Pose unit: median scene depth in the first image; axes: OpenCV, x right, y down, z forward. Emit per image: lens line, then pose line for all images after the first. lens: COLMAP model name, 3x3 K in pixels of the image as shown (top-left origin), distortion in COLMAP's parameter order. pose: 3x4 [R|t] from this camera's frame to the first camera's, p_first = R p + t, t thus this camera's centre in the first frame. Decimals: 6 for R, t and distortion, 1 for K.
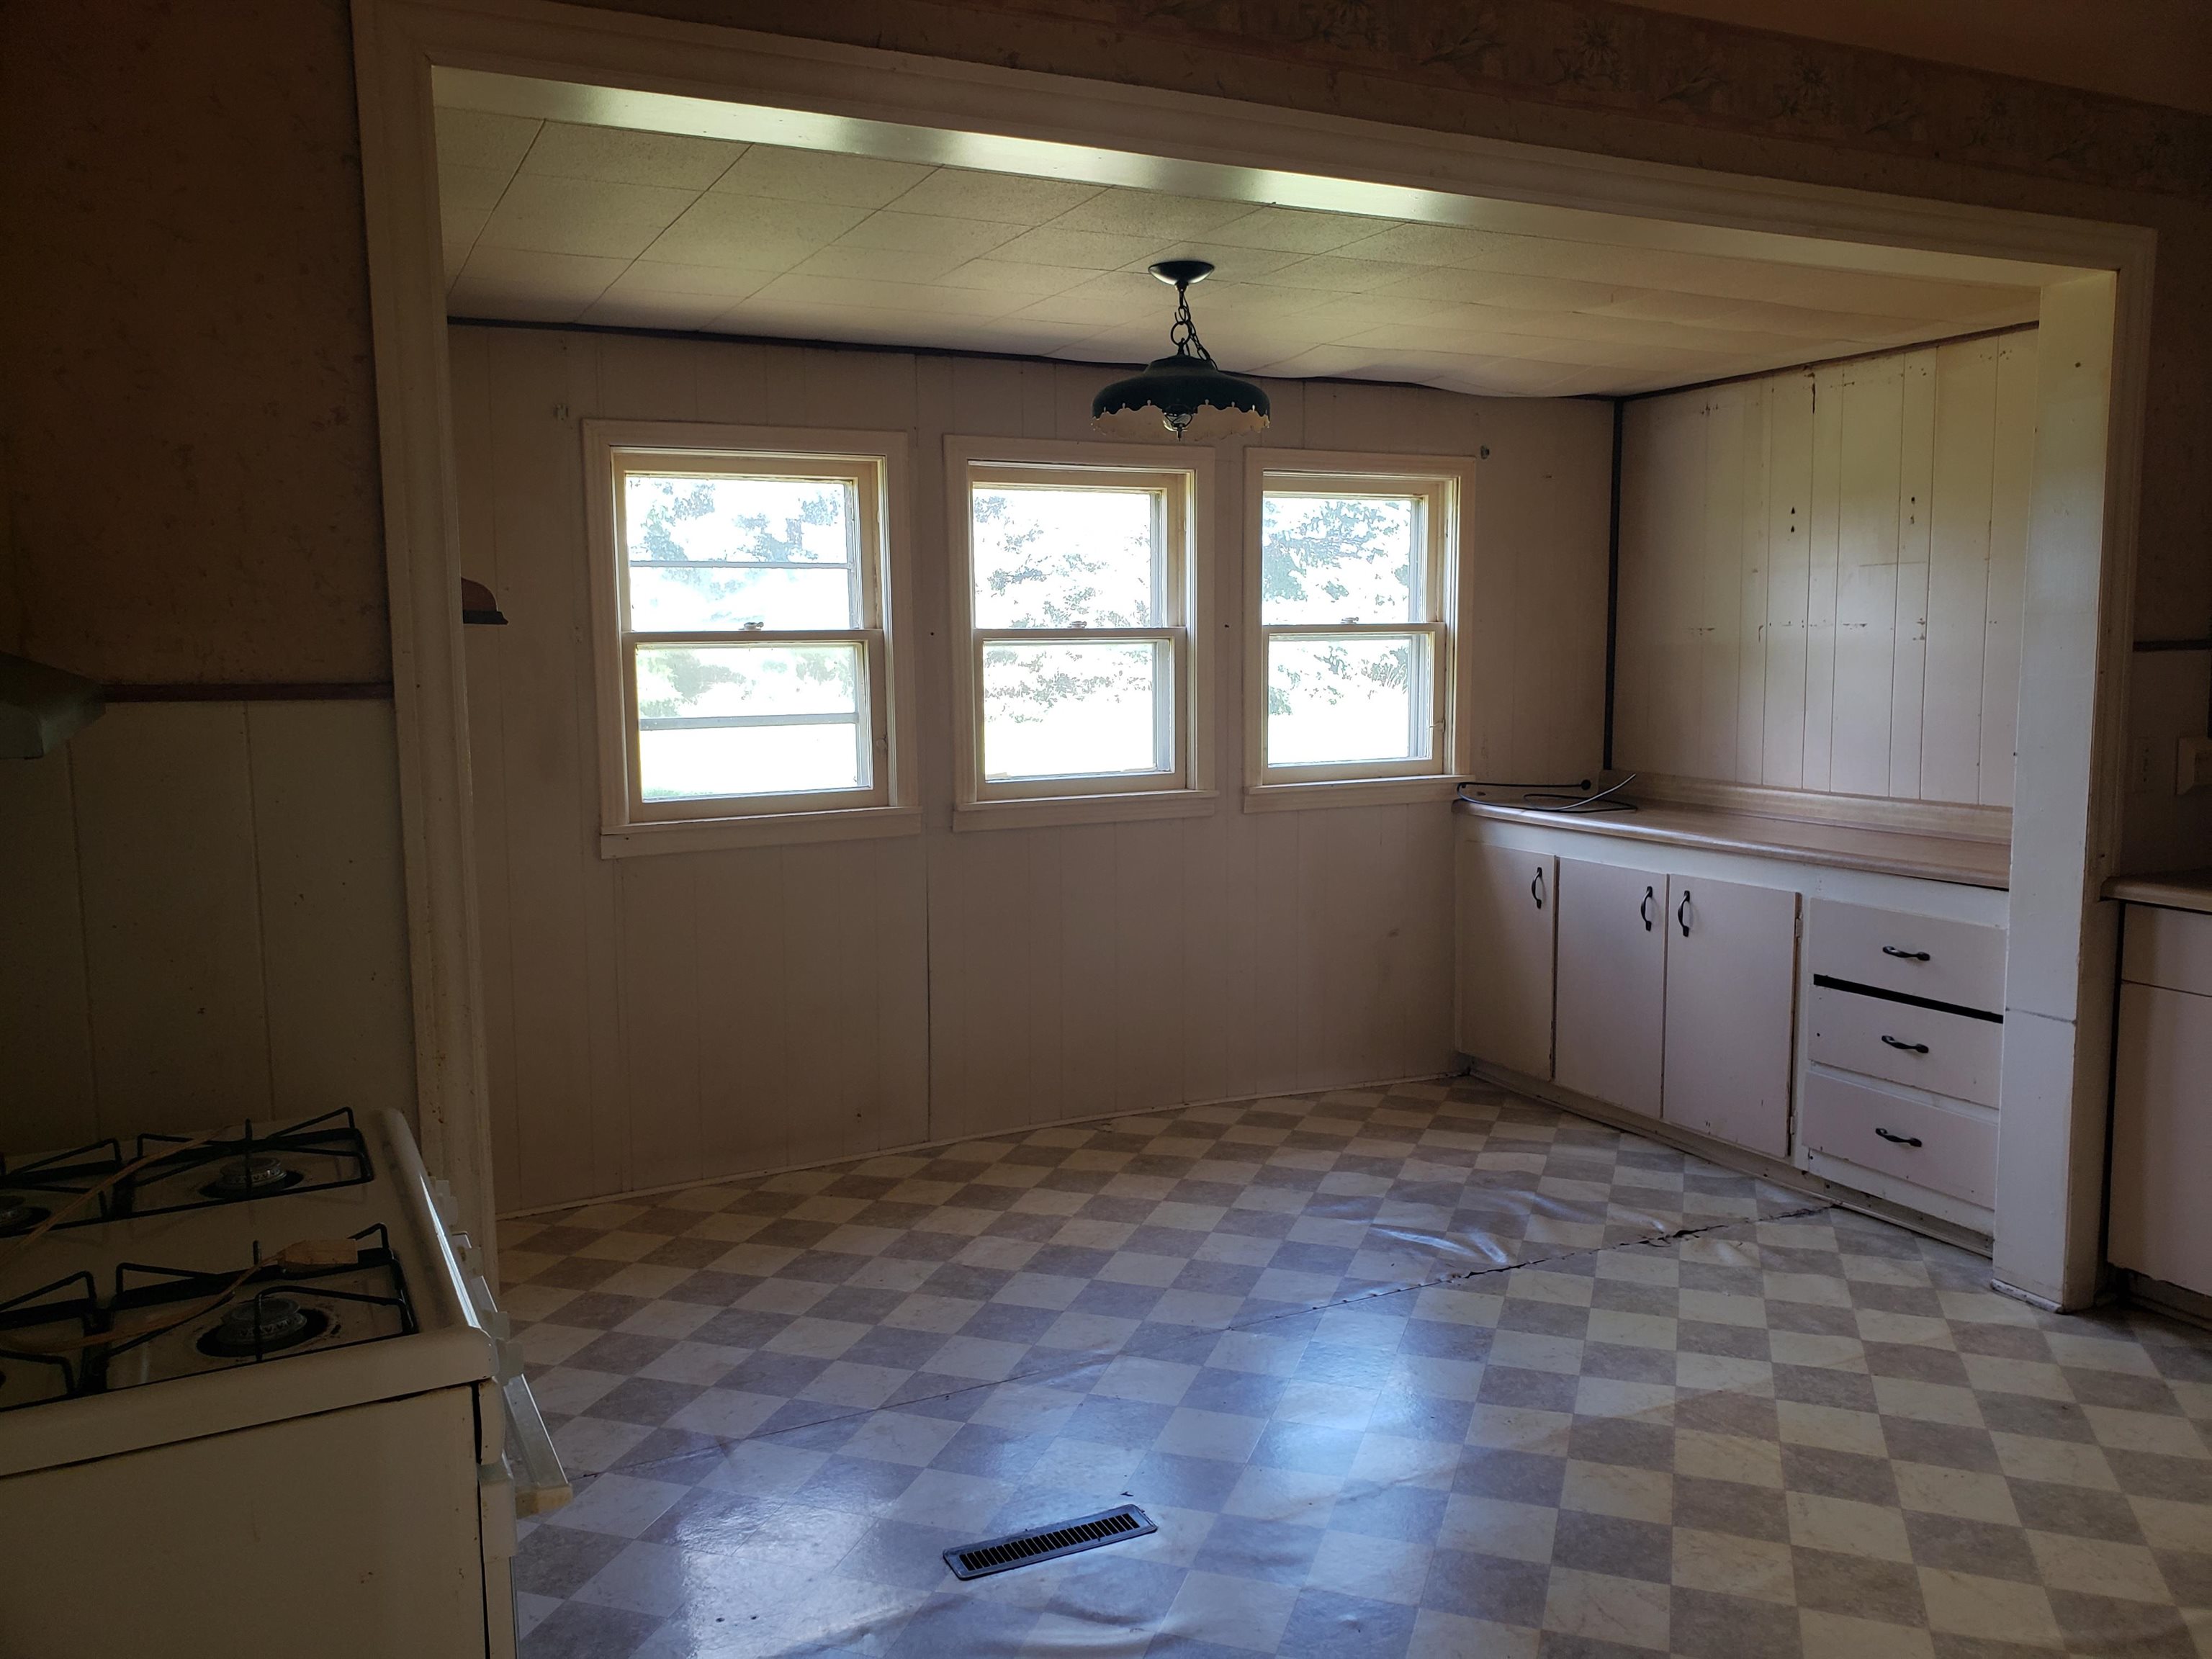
lens RADIAL K [[1703.1, 0, 1102.7], [0, 1703.1, 832.0], [0, 0, 1]] dist [0.032092, -0.027249]
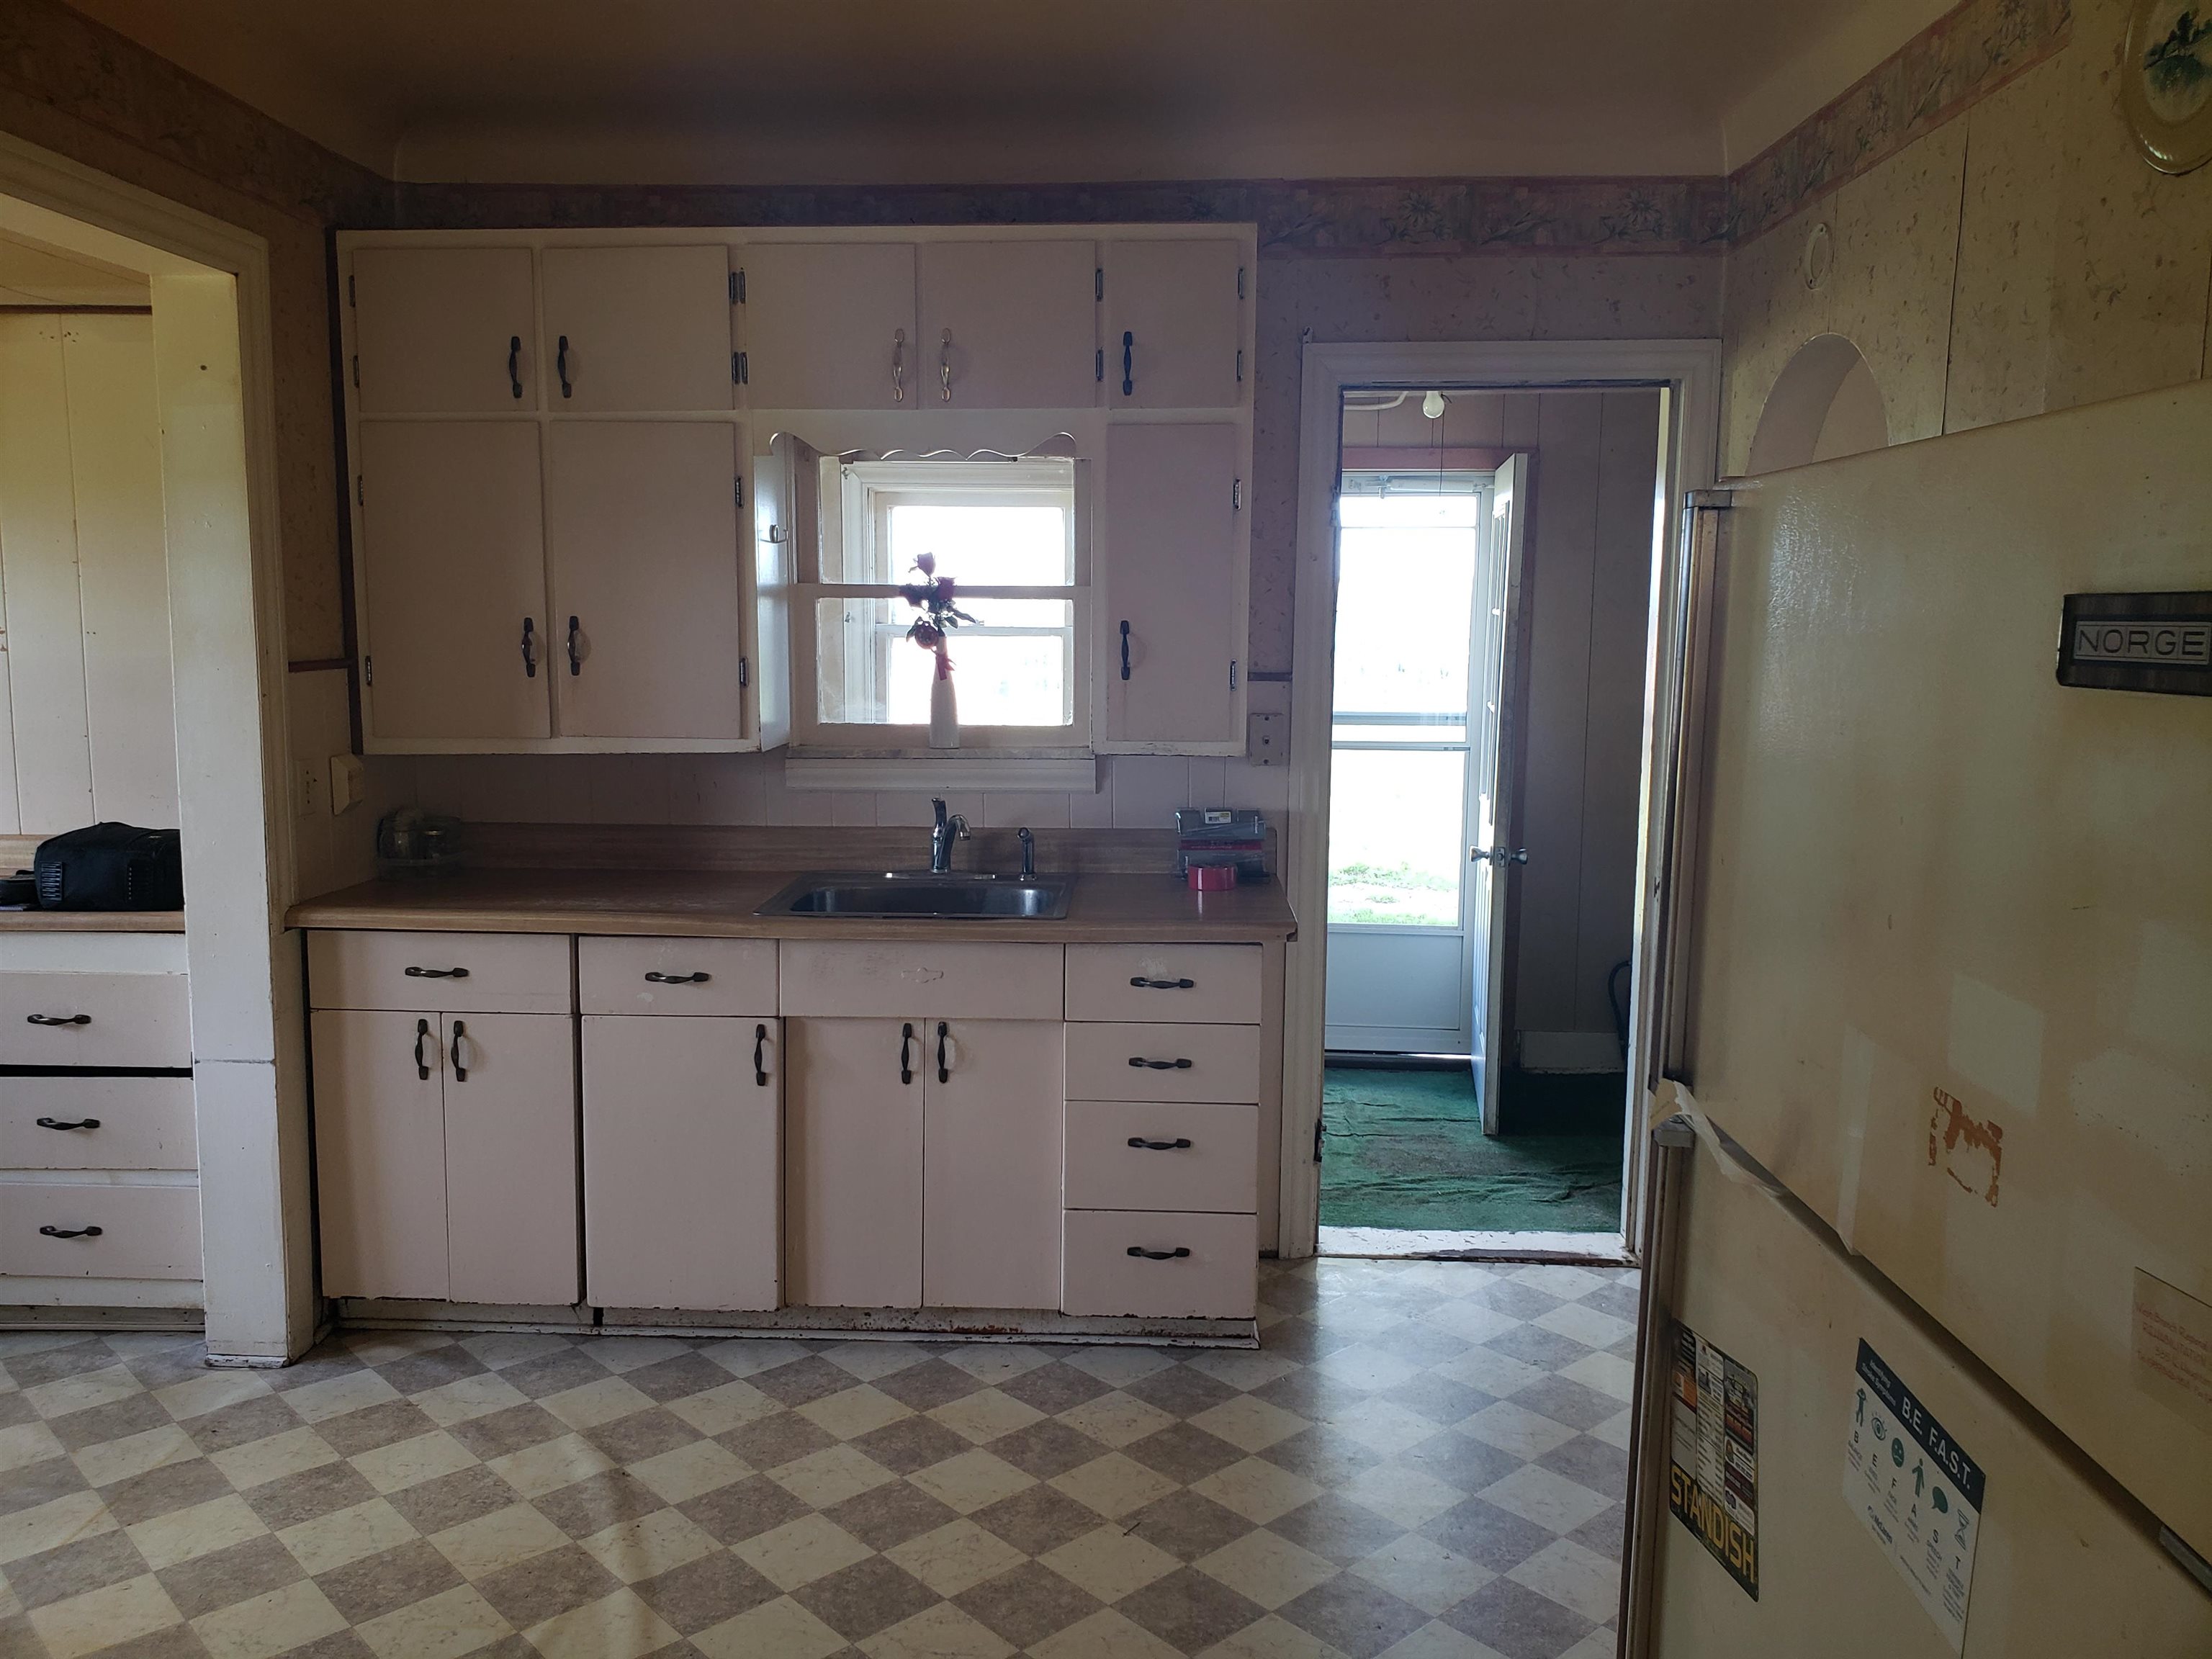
lens RADIAL K [[1703.1, 0, 1116.7], [0, 1703.1, 801.0], [0, 0, 1]] dist [0.032092, -0.027249]
pose [[0.466676, -0.079809, 0.880820, -0.040831], [0.088994, 0.995103, 0.043013, -0.032059], [-0.879940, 0.058314, 0.471493, 0.132060]]
